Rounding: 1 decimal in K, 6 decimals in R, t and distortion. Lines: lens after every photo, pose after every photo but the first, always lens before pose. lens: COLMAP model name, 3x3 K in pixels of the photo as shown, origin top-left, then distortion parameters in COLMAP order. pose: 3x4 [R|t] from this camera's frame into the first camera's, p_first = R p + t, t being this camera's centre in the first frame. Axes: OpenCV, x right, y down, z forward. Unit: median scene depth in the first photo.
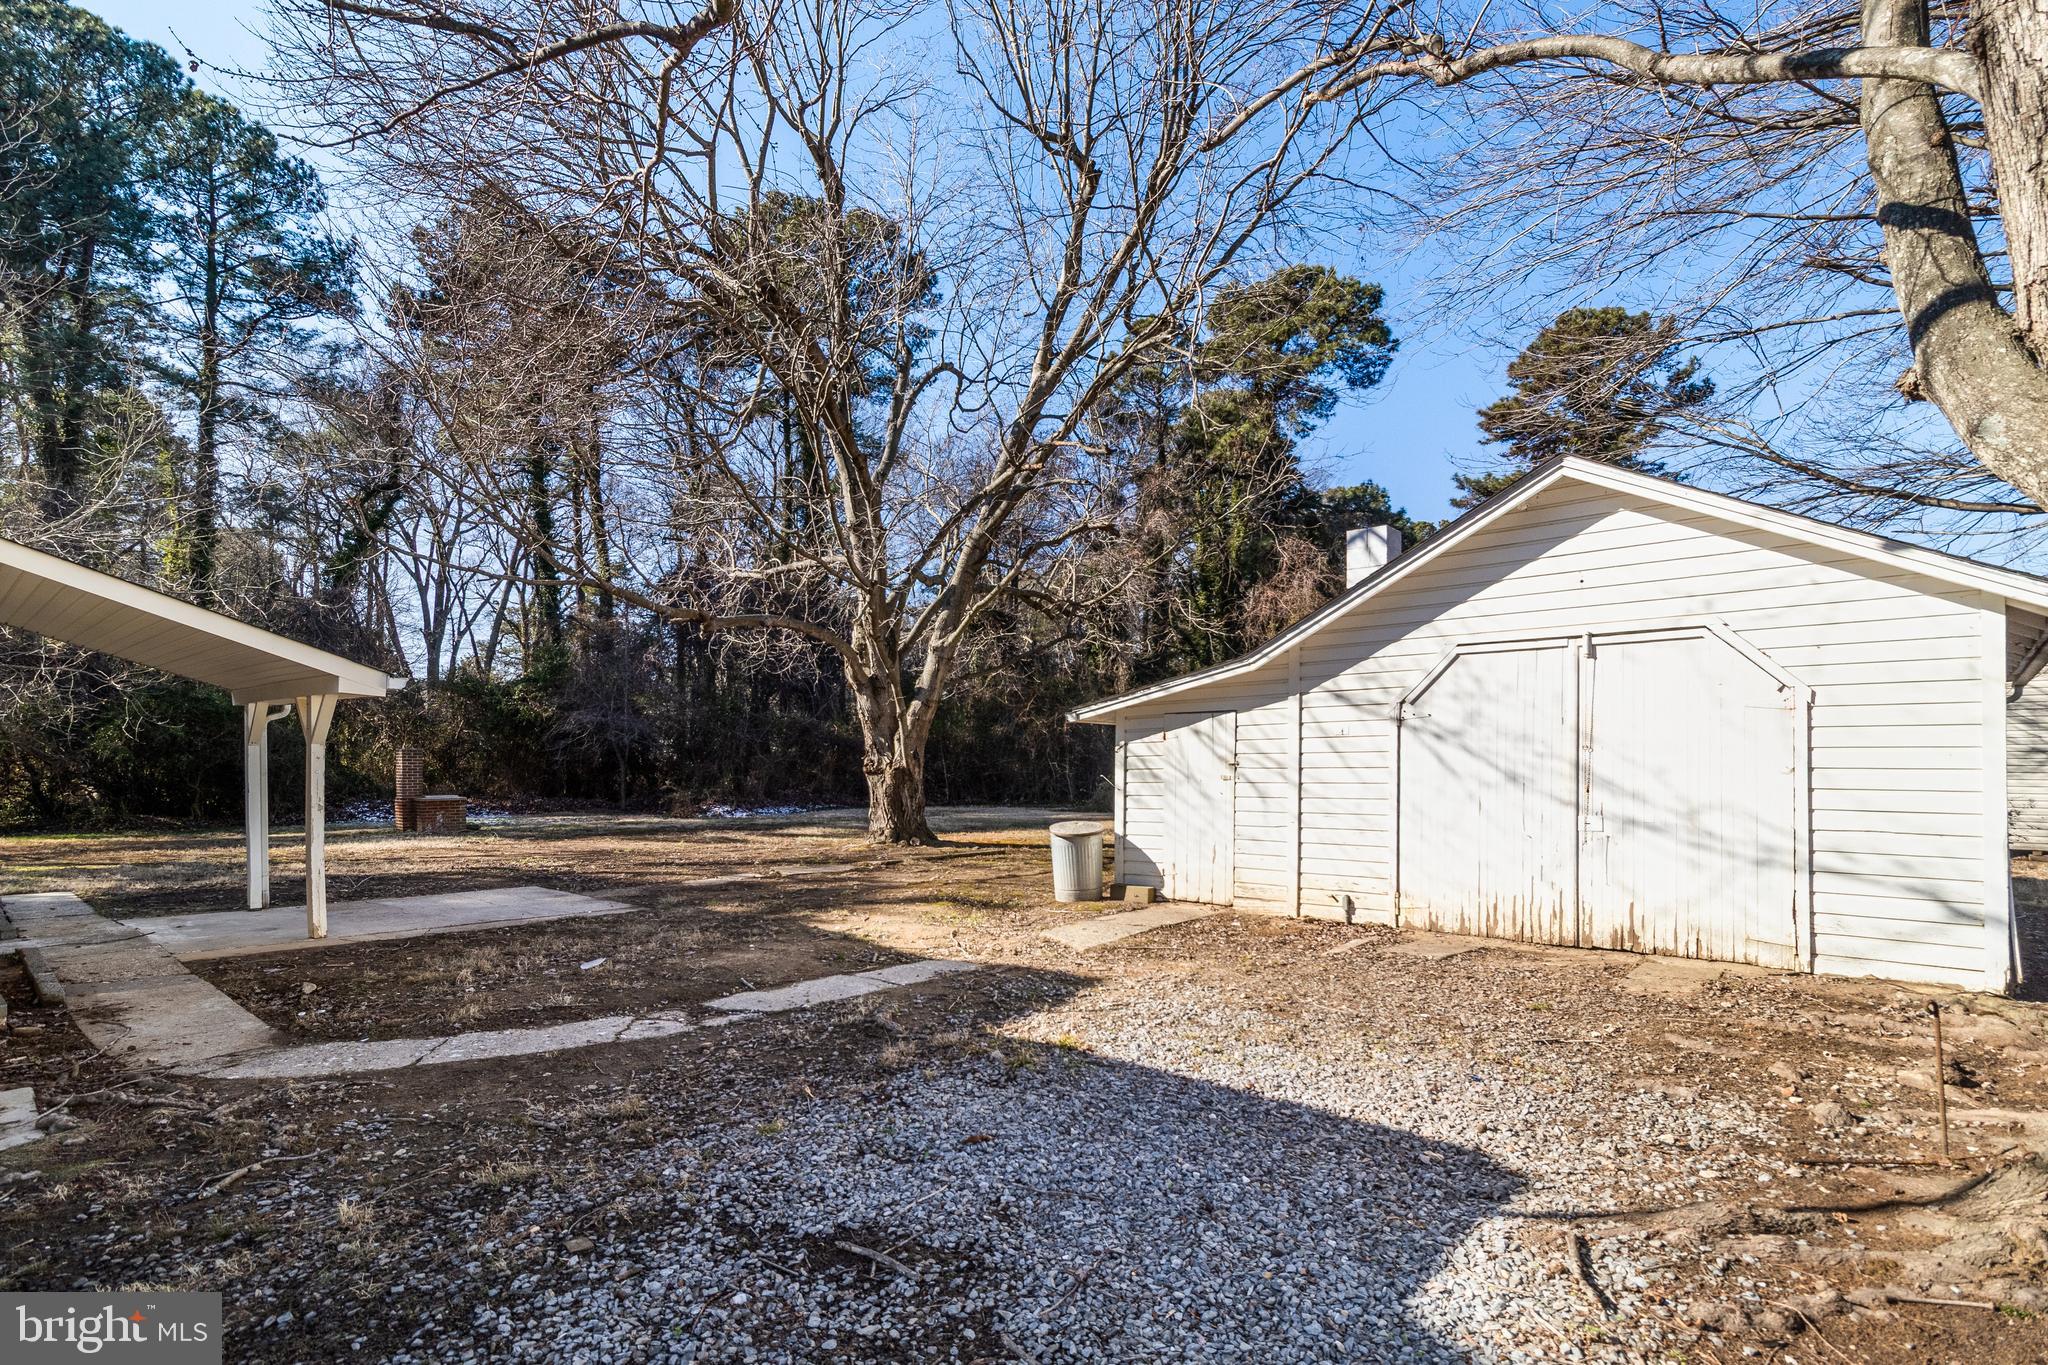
lens RADIAL K [[973.4, 0, 1021.8], [0, 973.4, 771.8], [0, 0, 1]] dist [-0.001385, 0.000211]
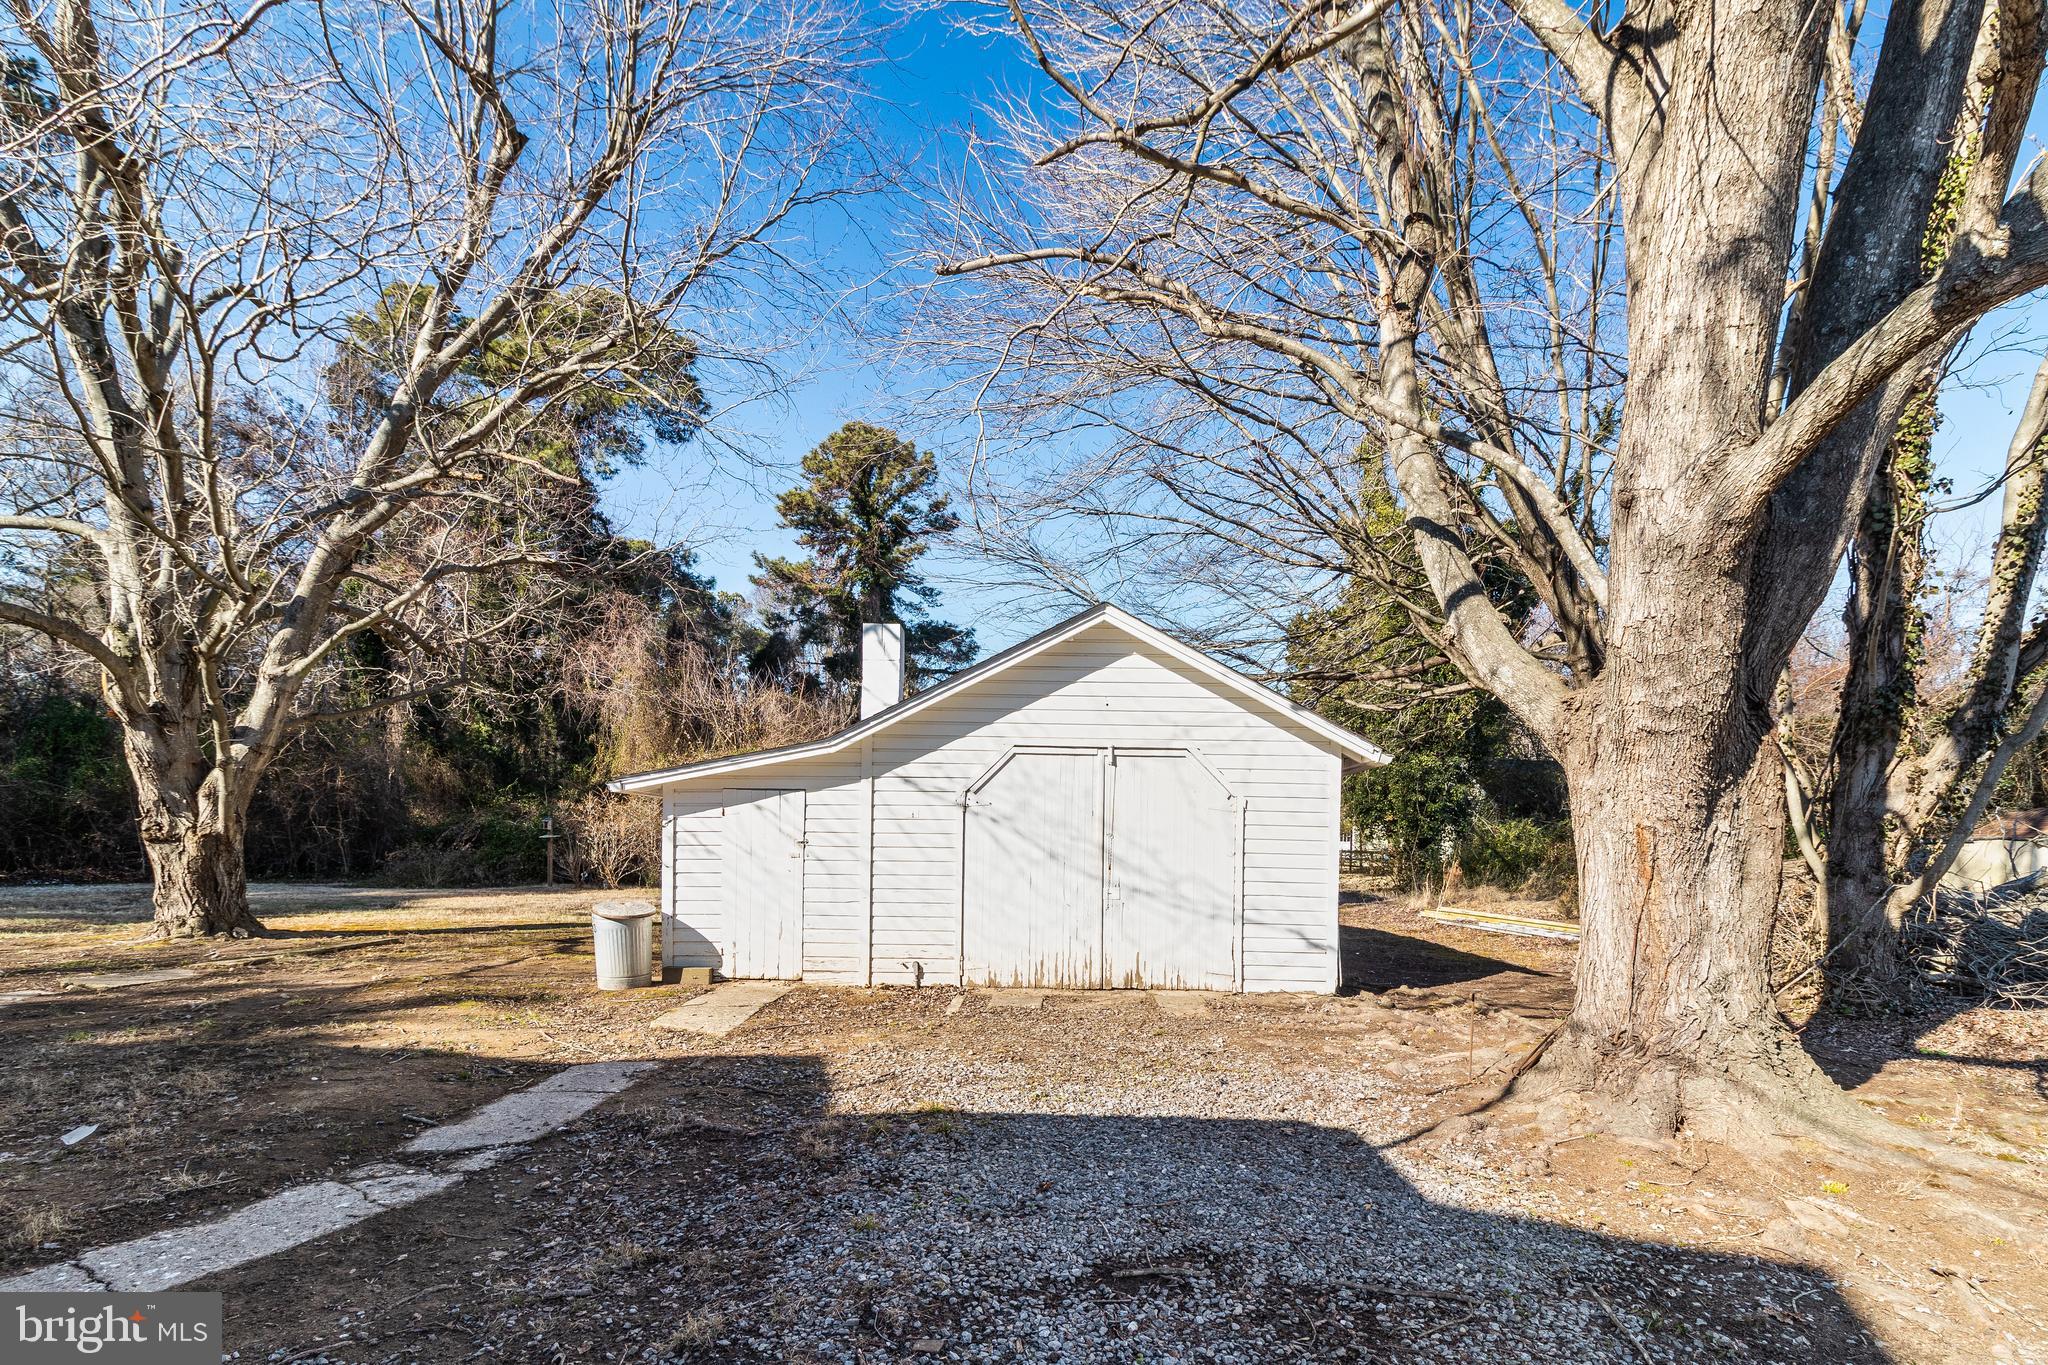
lens RADIAL K [[999.2, 0, 1022.0], [0, 999.2, 884.2], [0, 0, 1]] dist [0.000083, 0.000602]
pose [[0.761478, -0.014774, 0.648022, -0.290278], [-0.013463, 0.999164, 0.038599, -0.007144], [-0.648051, -0.038117, 0.760643, 0.050057]]
